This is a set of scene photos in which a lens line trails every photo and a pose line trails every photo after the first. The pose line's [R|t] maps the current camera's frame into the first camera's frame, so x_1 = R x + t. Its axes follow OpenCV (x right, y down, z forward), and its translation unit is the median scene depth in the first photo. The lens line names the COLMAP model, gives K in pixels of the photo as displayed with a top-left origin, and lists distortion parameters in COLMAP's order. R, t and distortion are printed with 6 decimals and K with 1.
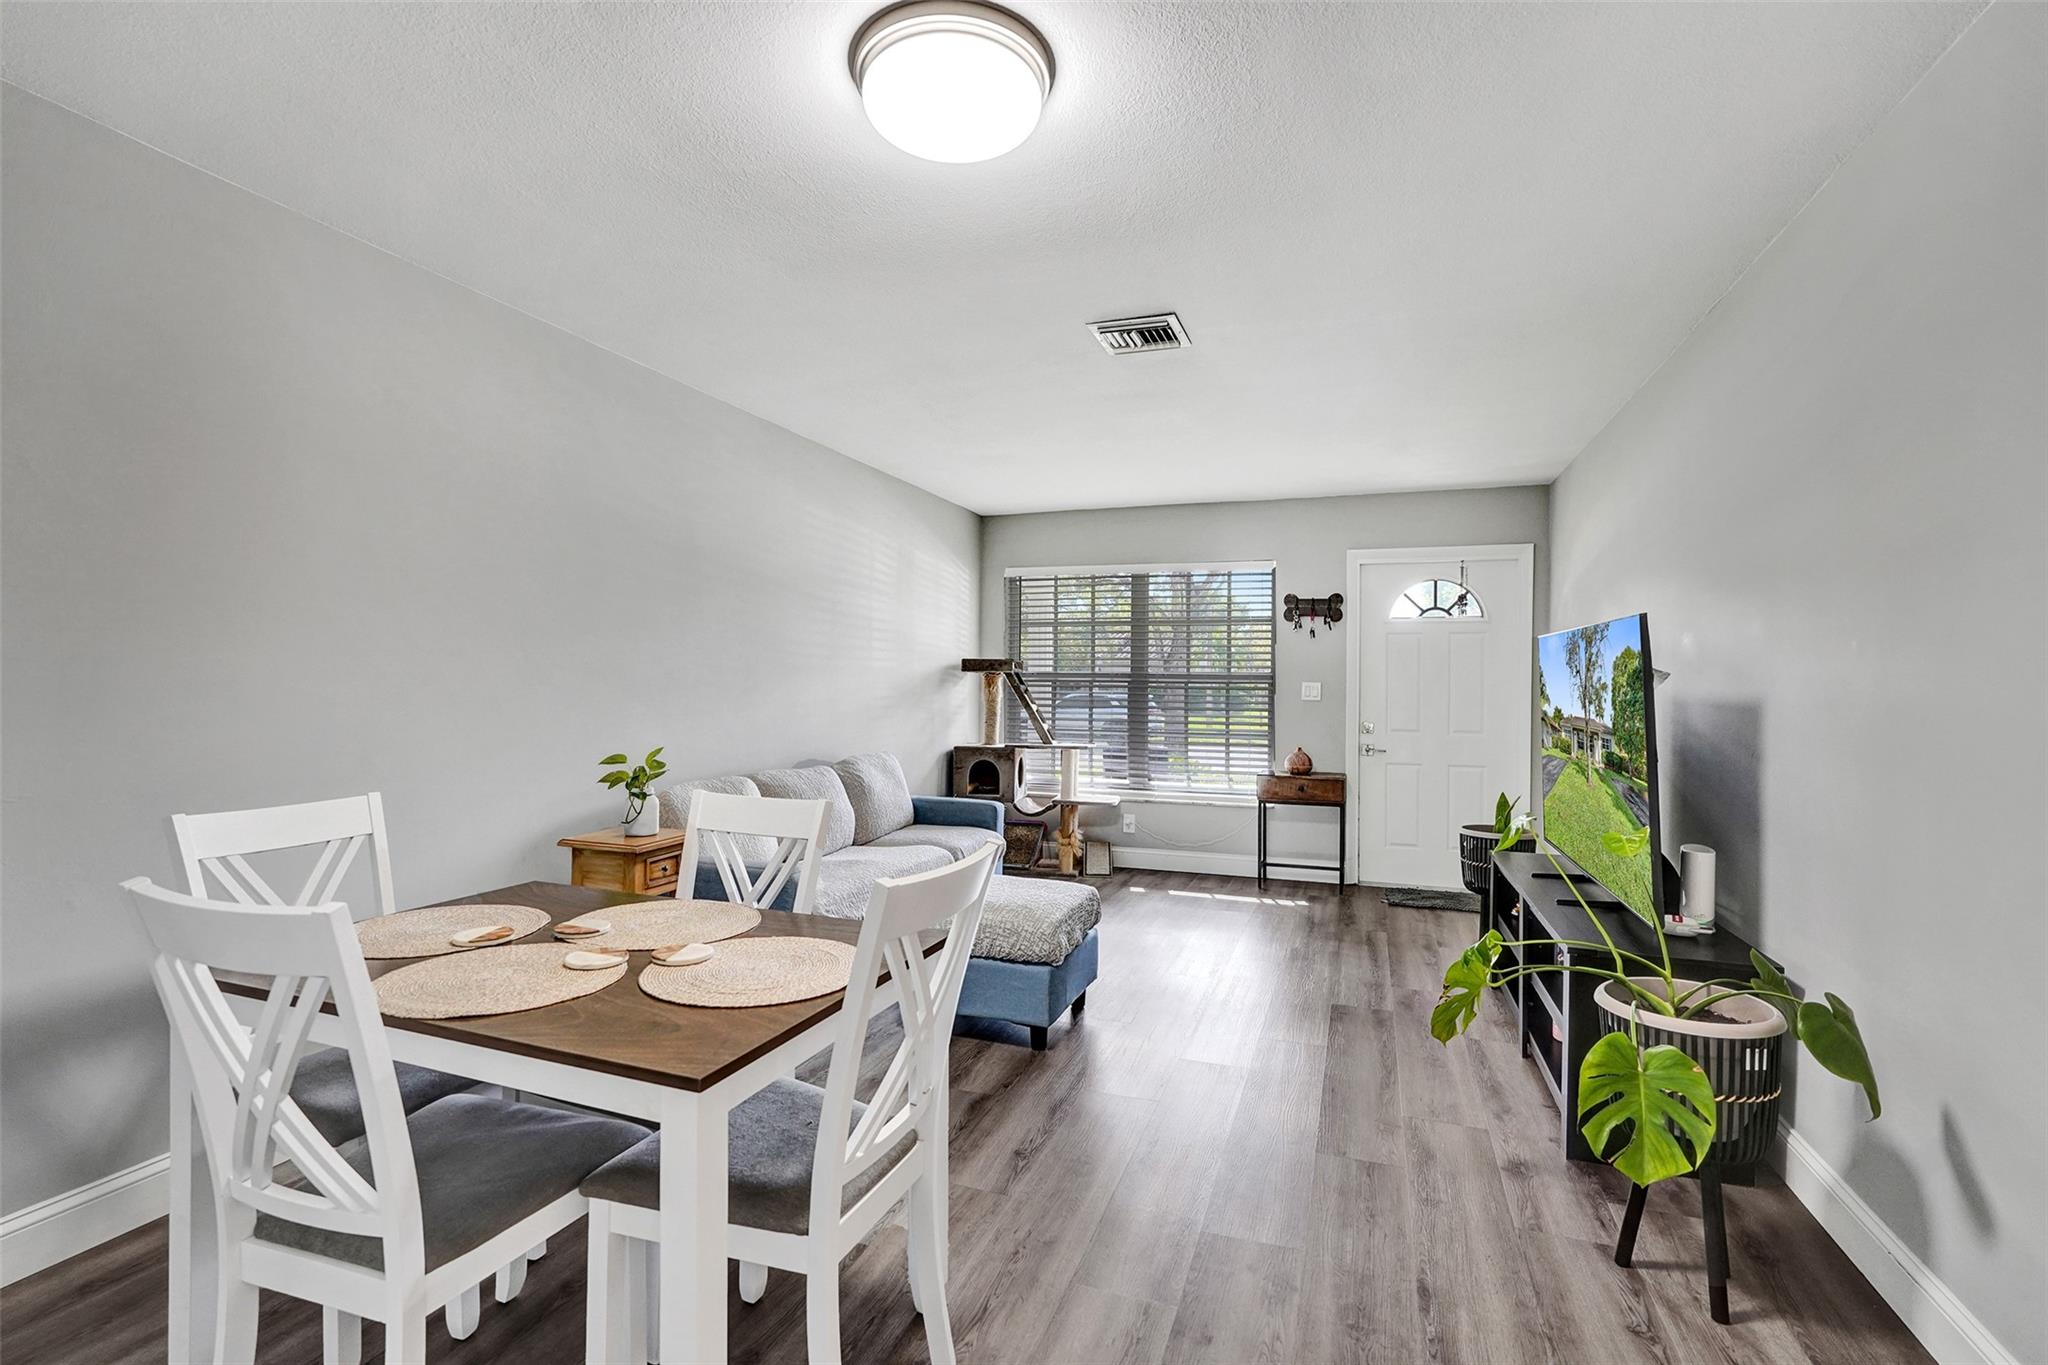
lens RADIAL K [[929.3, 0, 1056.3], [0, 929.3, 686.8], [0, 0, 1]] dist [-0.001912, 0.000442]
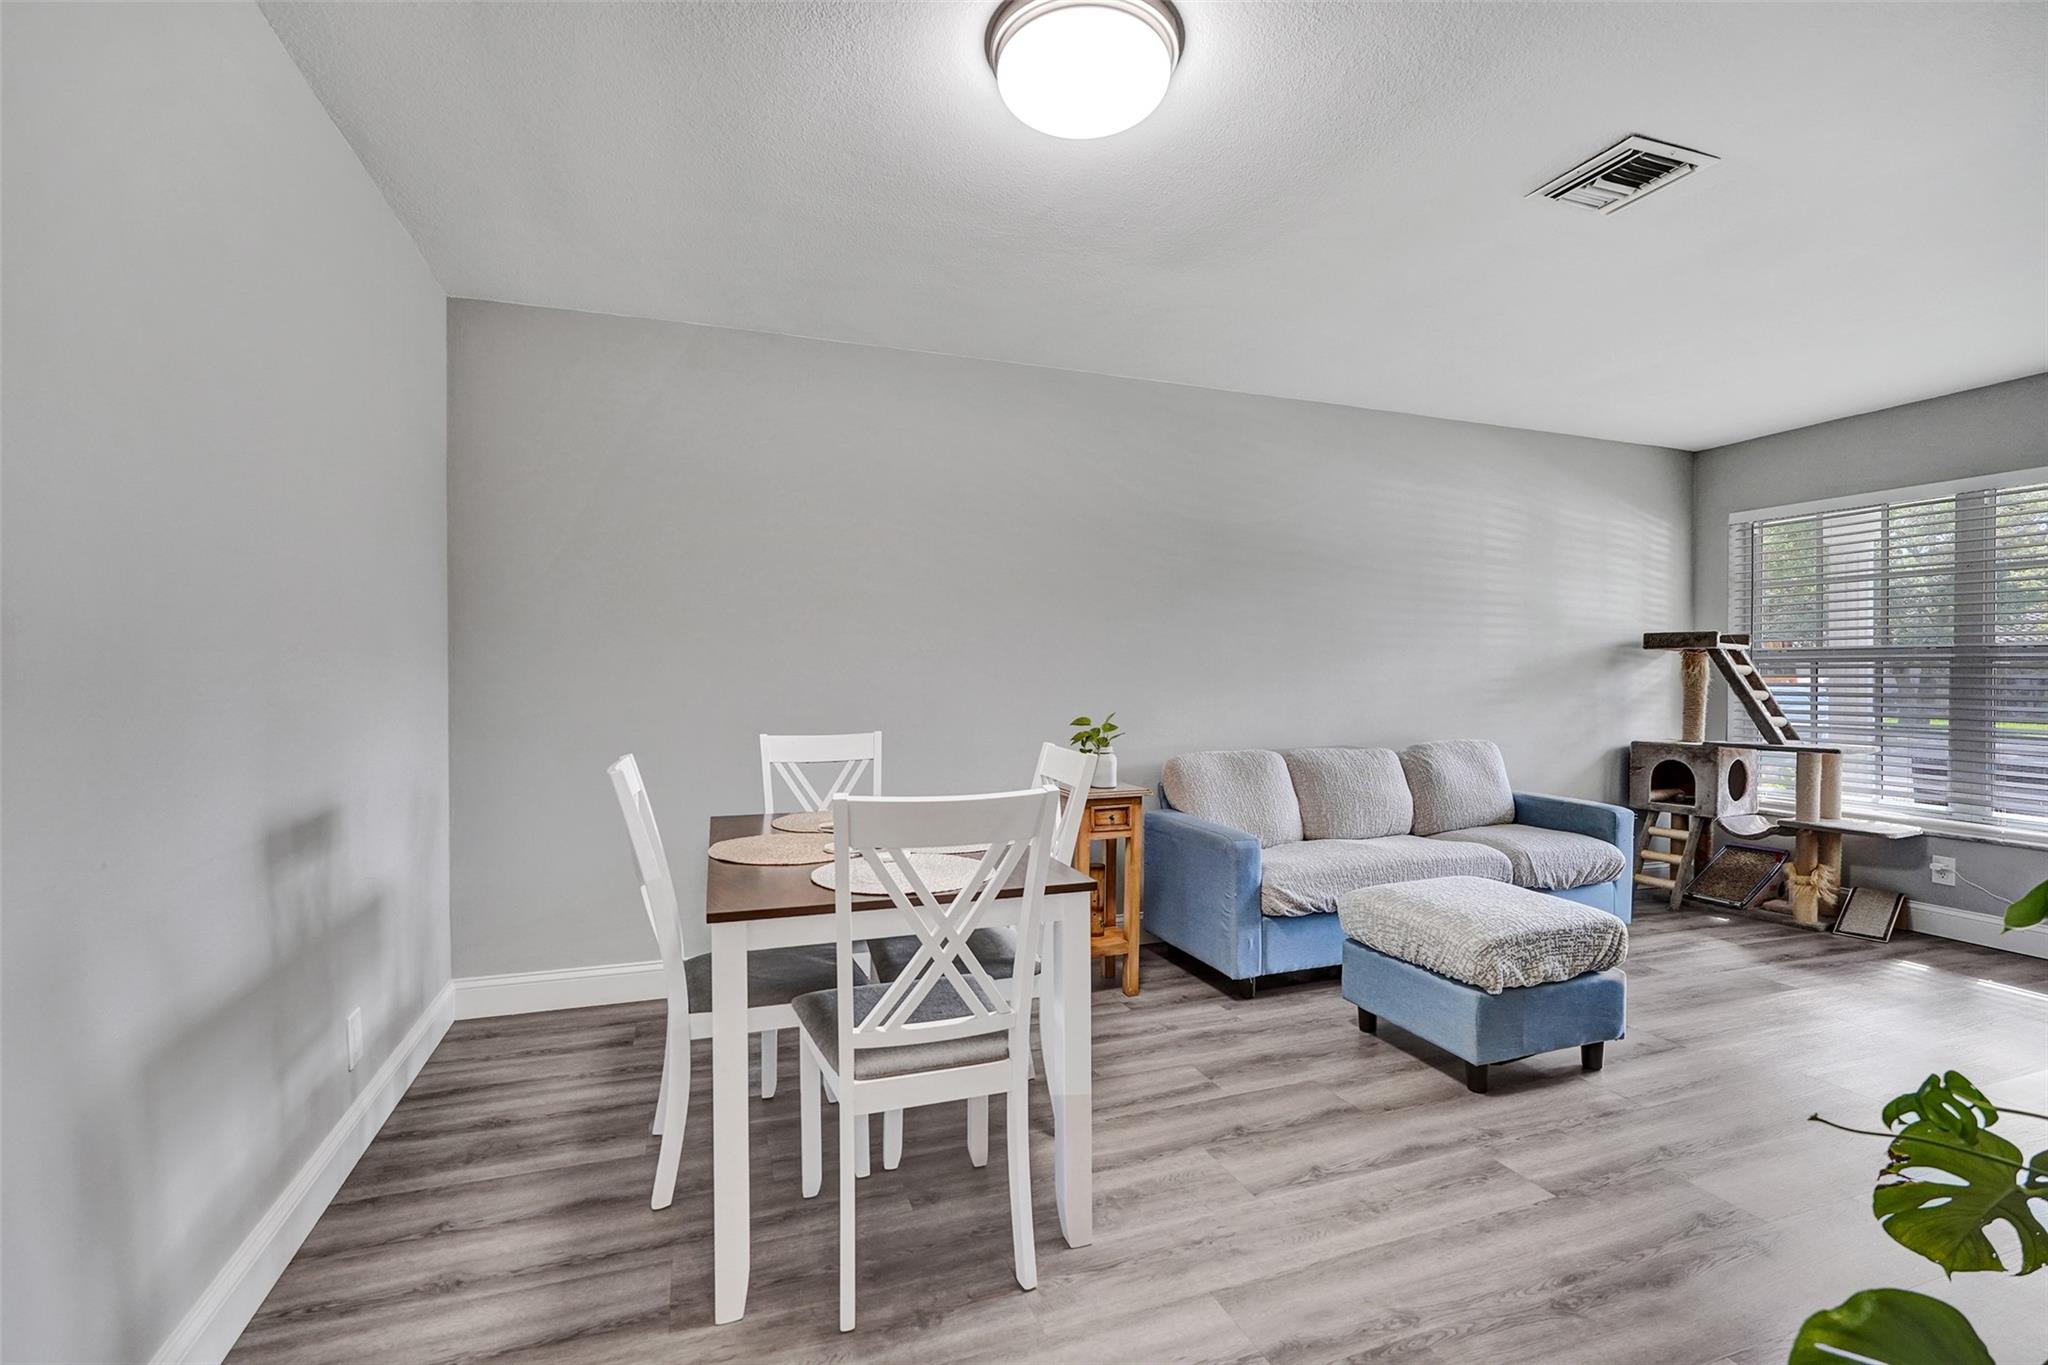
lens RADIAL K [[929.3, 0, 1064.5], [0, 929.3, 680.2], [0, 0, 1]] dist [-0.001912, 0.000442]
pose [[0.643405, -0.004997, -0.765510, 0.201266], [0.001572, 0.999985, -0.005206, 0.014367], [0.765524, 0.002146, 0.643403, 0.097266]]
